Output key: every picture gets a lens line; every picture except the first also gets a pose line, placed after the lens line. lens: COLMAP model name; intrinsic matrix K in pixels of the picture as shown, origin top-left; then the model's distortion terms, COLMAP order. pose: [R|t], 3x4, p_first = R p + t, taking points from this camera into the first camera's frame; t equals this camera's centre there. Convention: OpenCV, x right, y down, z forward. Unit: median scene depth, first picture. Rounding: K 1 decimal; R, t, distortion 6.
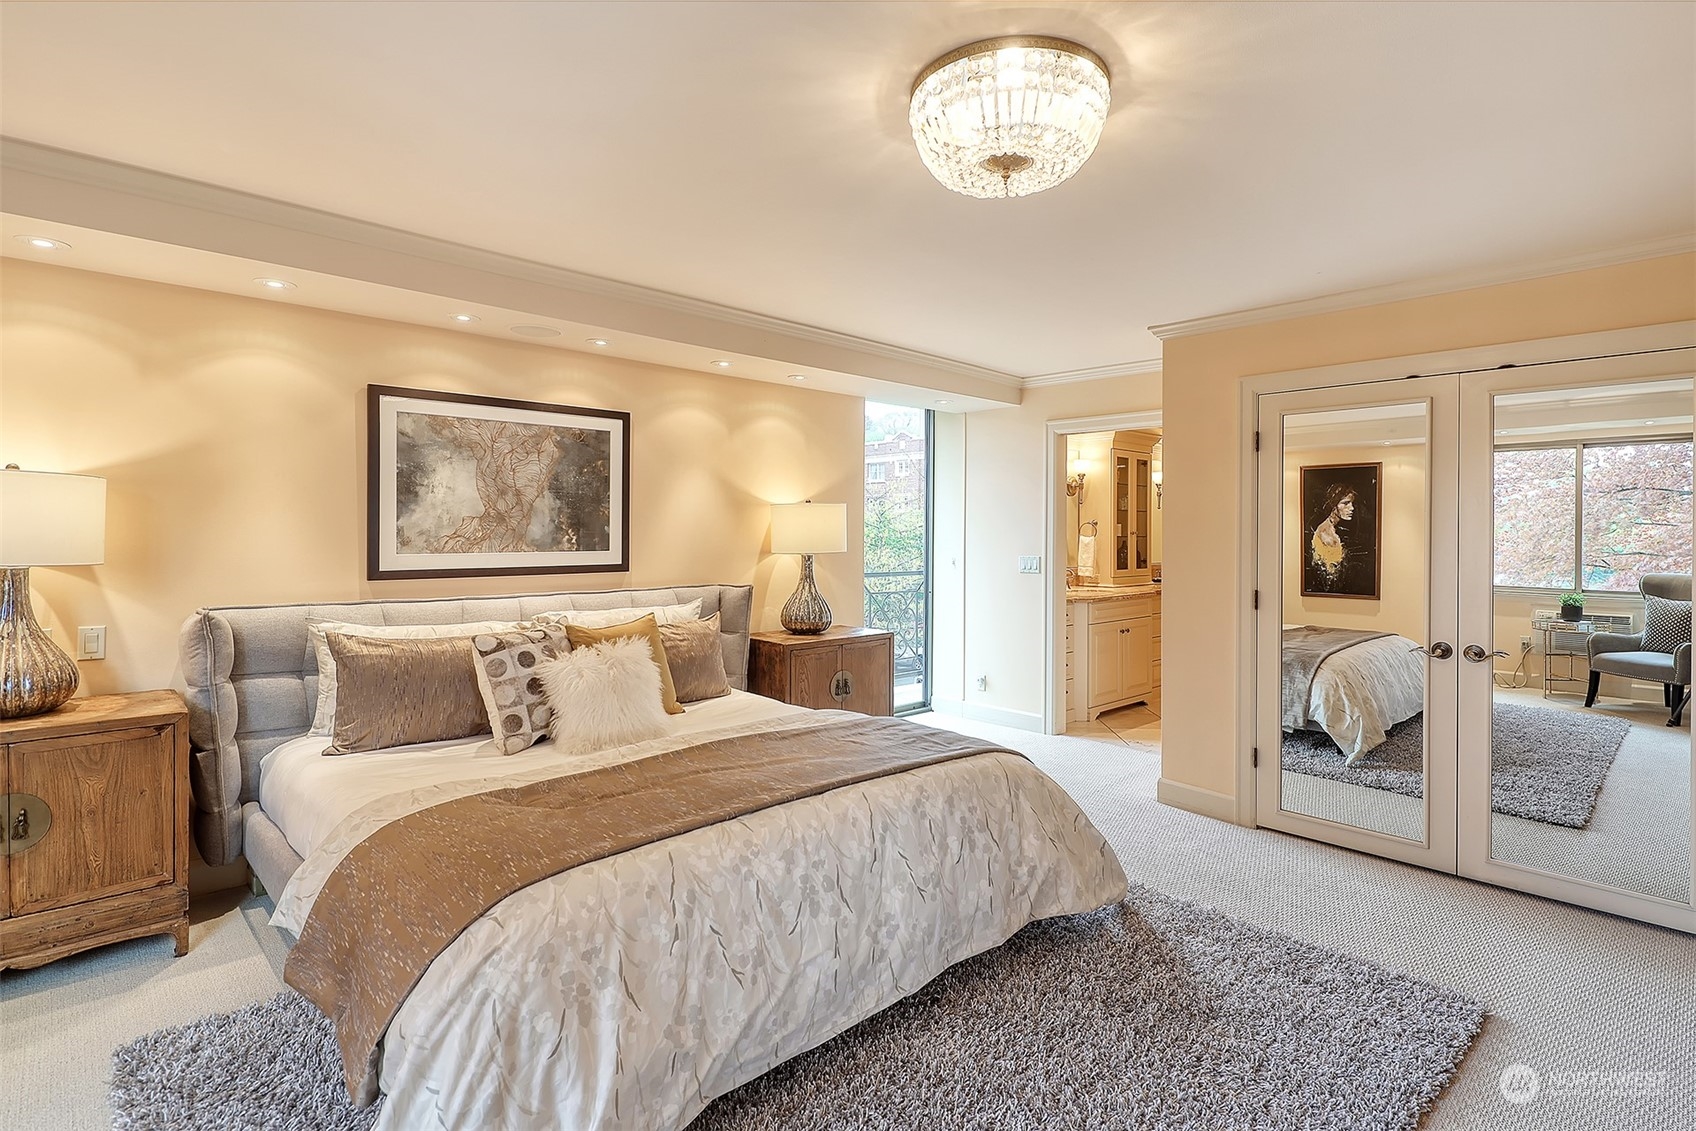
lens RADIAL K [[810.3, 0, 824.3], [0, 810.3, 533.2], [0, 0, 1]] dist [0.017925, -0.000612]
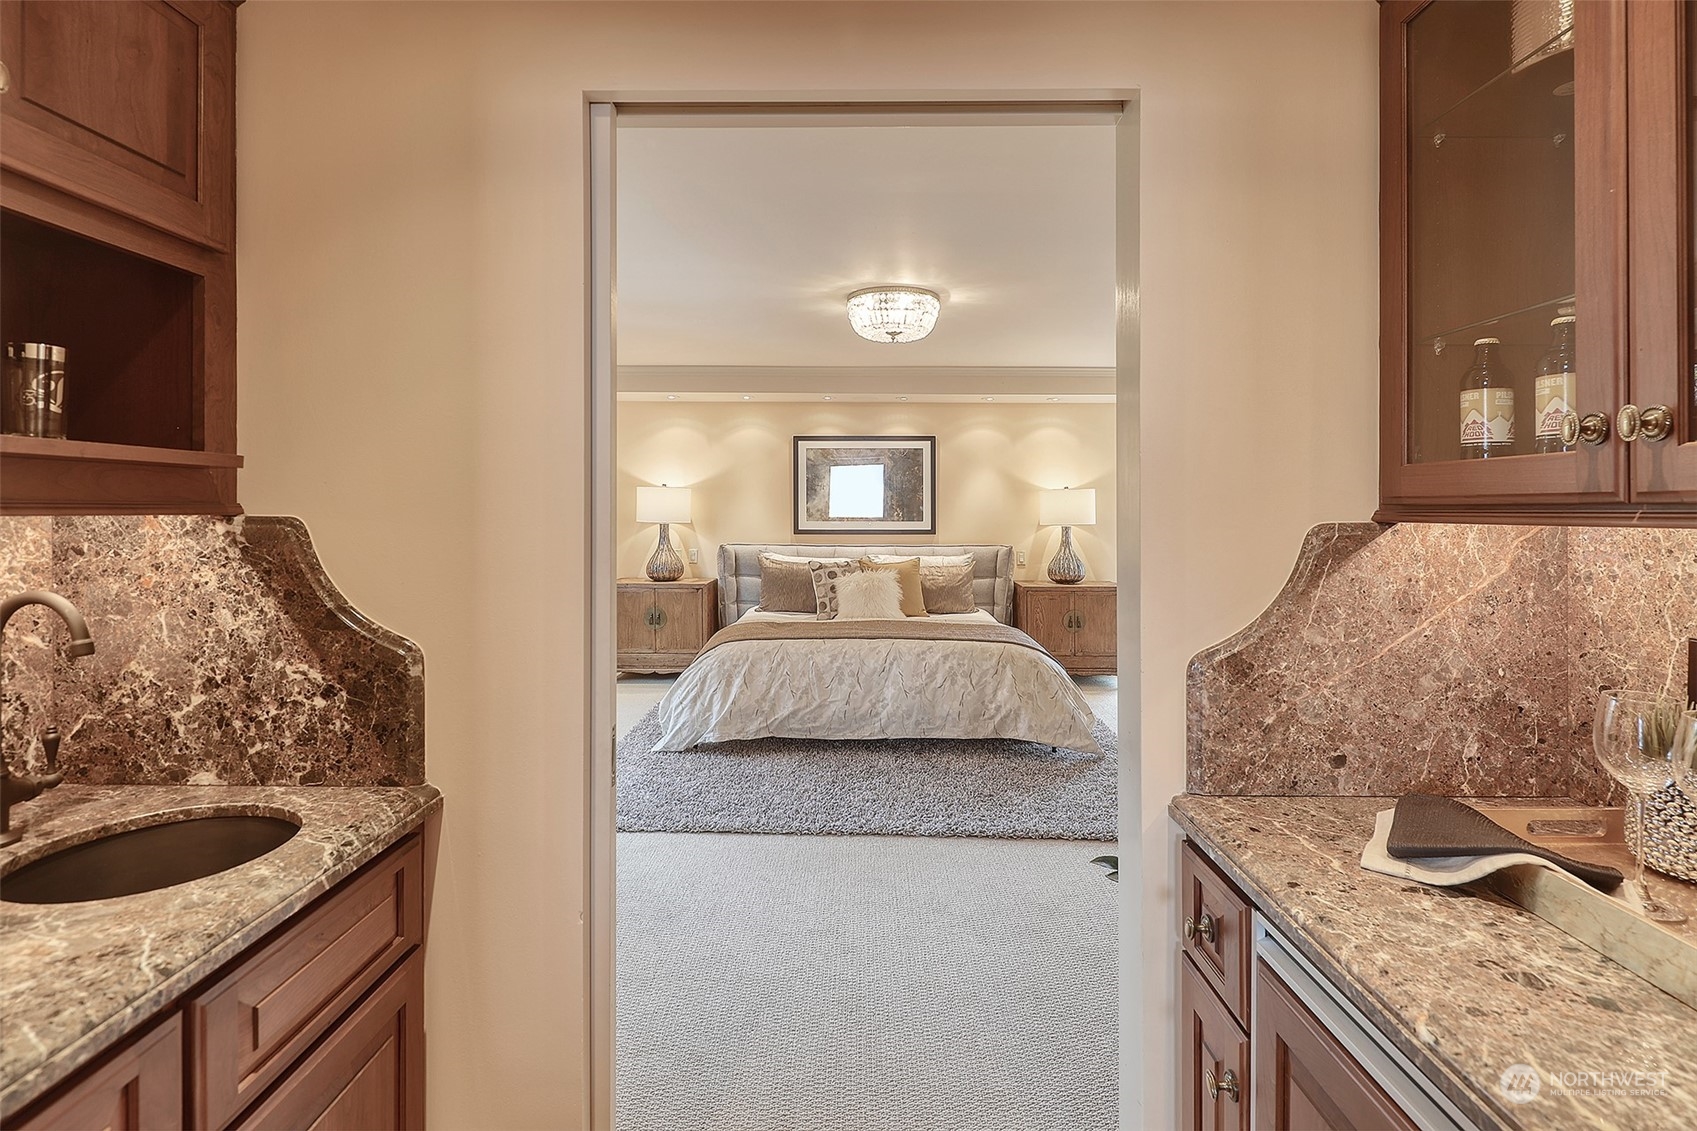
lens RADIAL K [[810.8, 0, 853.3], [0, 810.8, 504.0], [0, 0, 1]] dist [0.017925, -0.000612]
pose [[0.723928, -0.005932, -0.689850, 1.027326], [-0.001394, 0.999948, -0.010061, 0.004124], [0.689874, 0.008246, 0.723883, -0.378010]]
